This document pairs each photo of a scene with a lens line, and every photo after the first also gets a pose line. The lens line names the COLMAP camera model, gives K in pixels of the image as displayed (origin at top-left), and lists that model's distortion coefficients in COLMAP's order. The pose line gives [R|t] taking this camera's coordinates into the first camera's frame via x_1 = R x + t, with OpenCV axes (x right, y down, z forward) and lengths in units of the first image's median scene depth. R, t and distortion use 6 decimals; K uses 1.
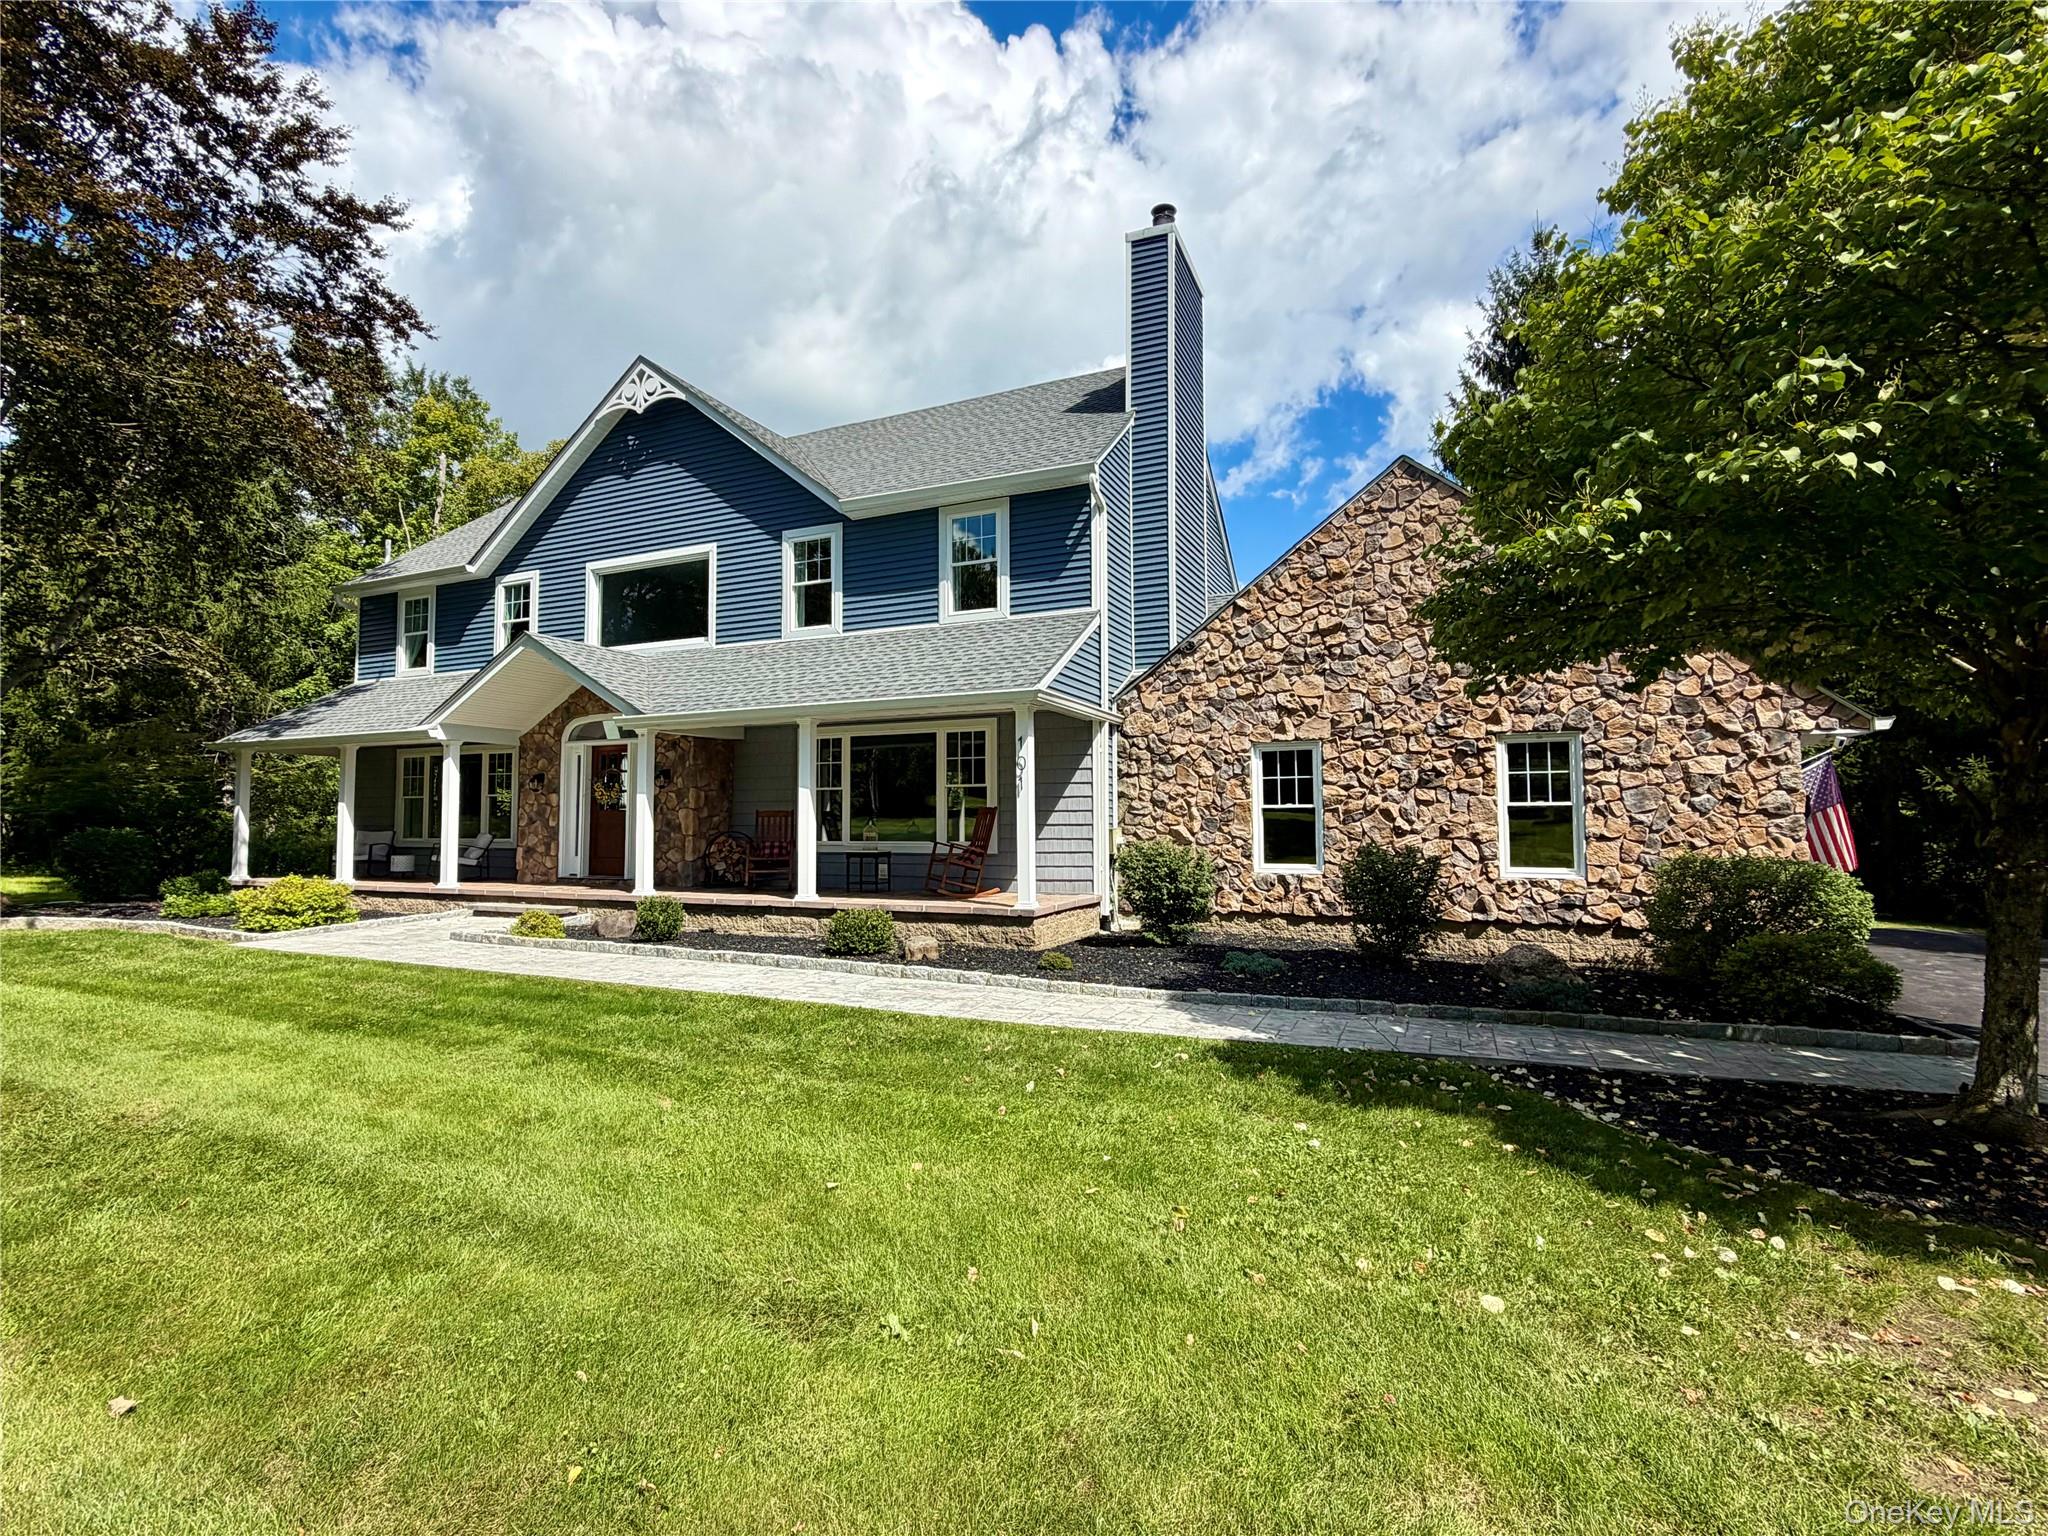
lens RADIAL K [[964.6, 0, 1023.1], [0, 964.6, 769.1], [0, 0, 1]] dist [-0.002604, -0.000366]
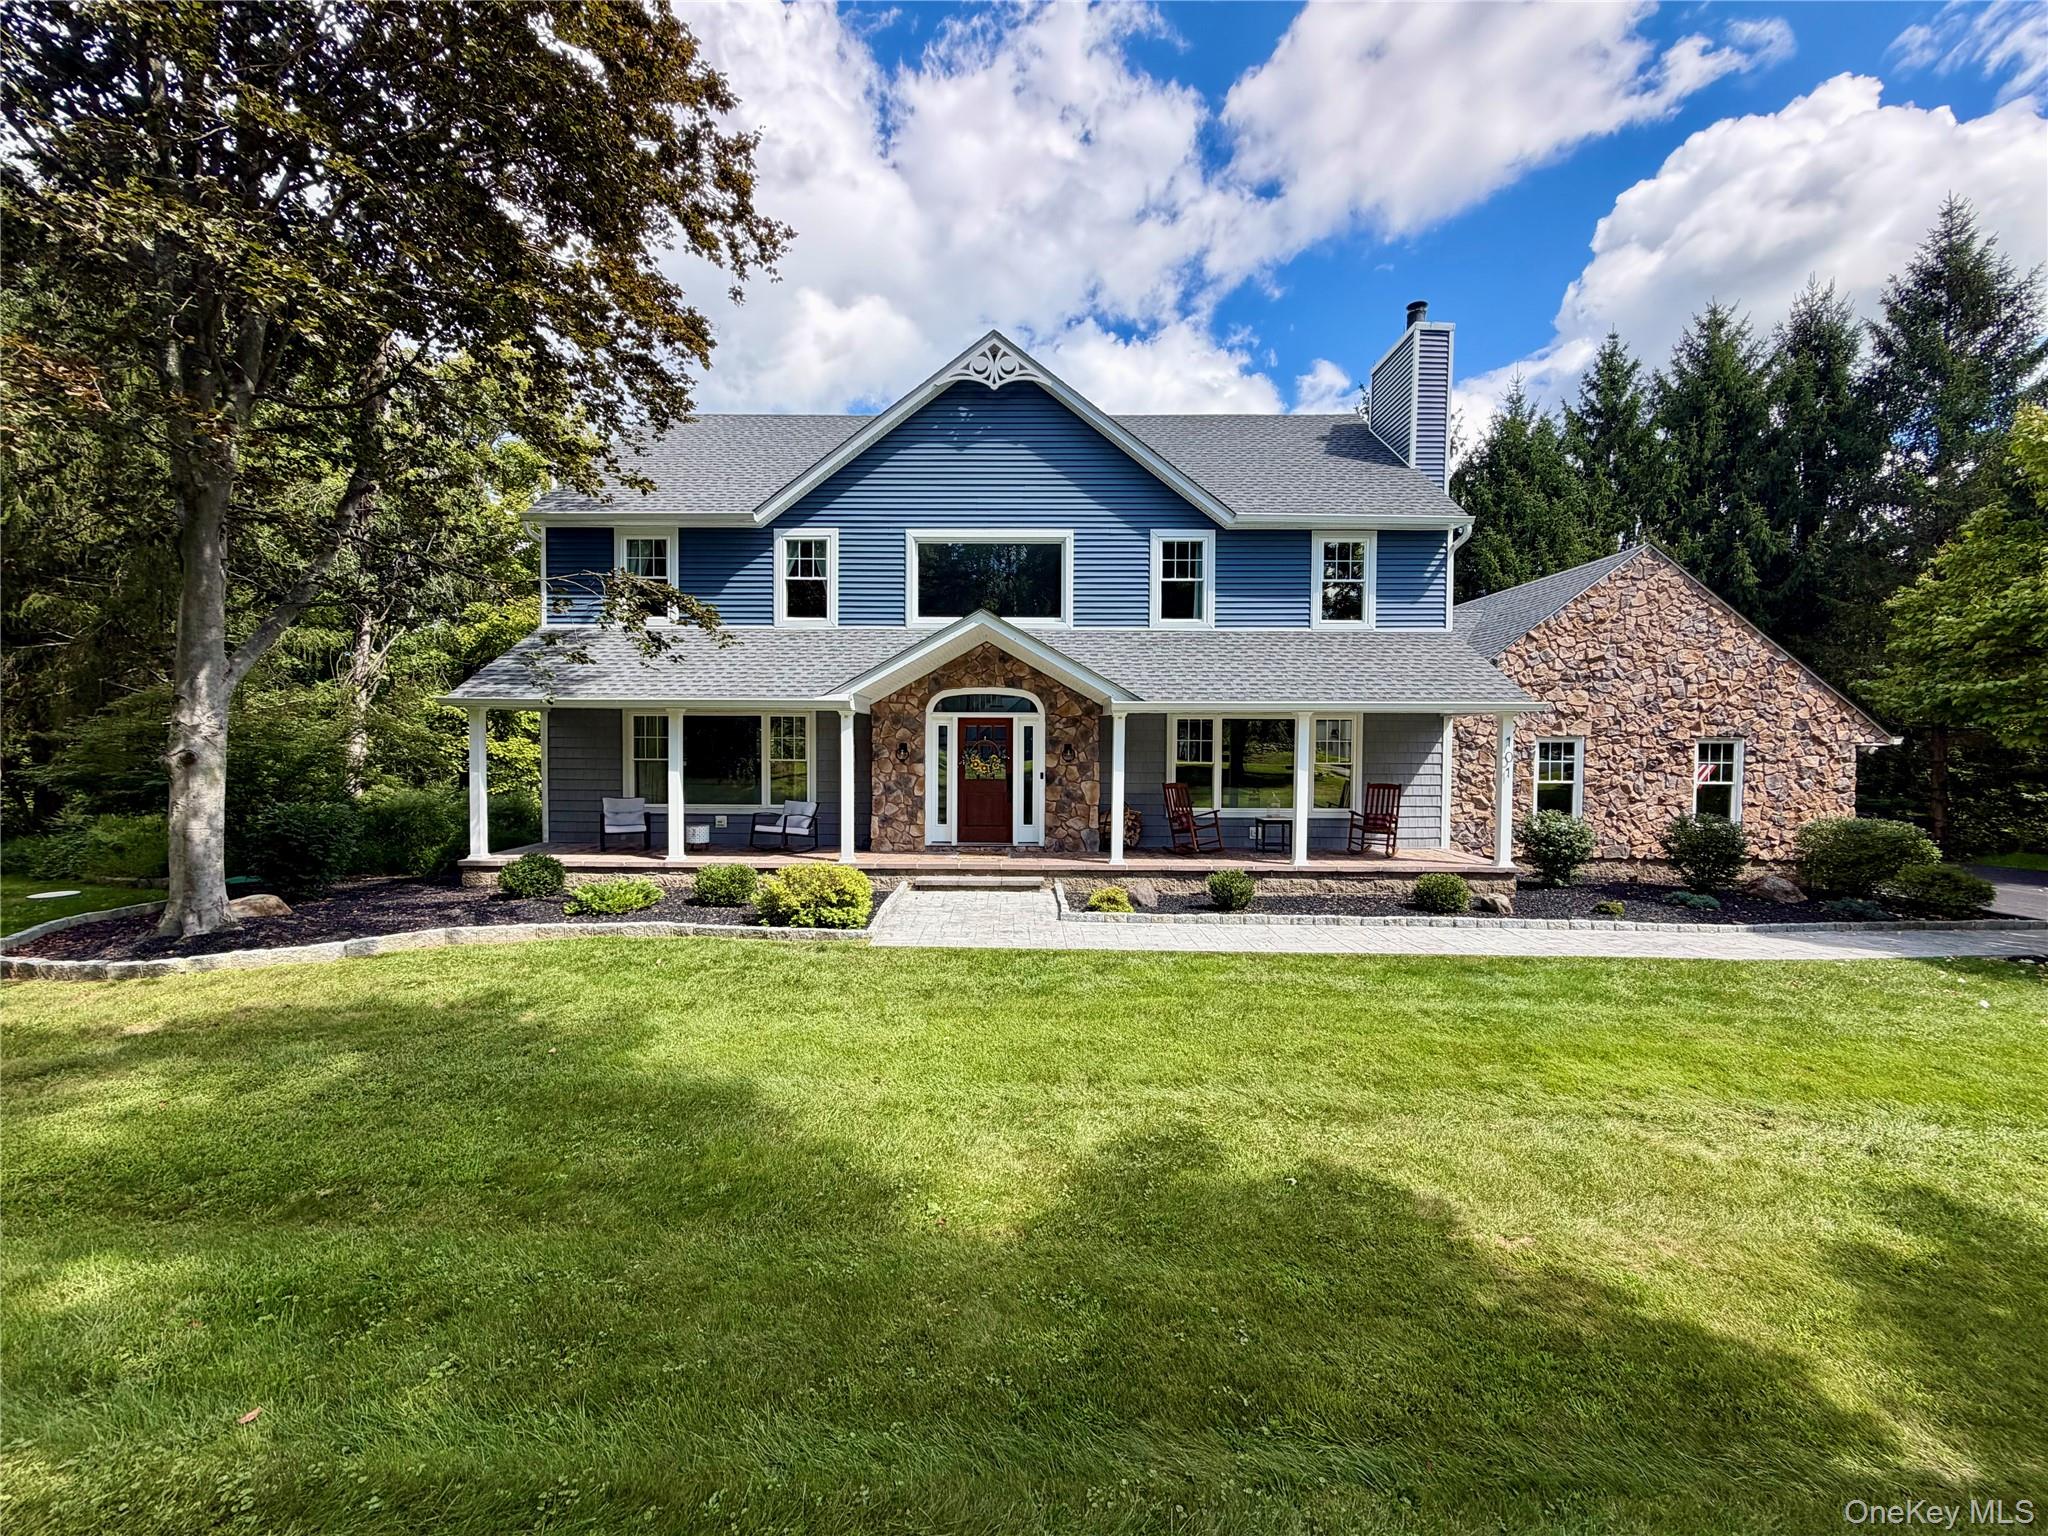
lens RADIAL K [[823.5, 0, 1023.1], [0, 823.5, 768.0], [0, 0, 1]] dist [-0.003581, 0.000110]
pose [[0.915726, -0.001086, 0.401802, -0.929292], [-0.030724, 0.996879, 0.072716, -0.045737], [-0.400627, -0.078933, 0.912835, 0.212884]]
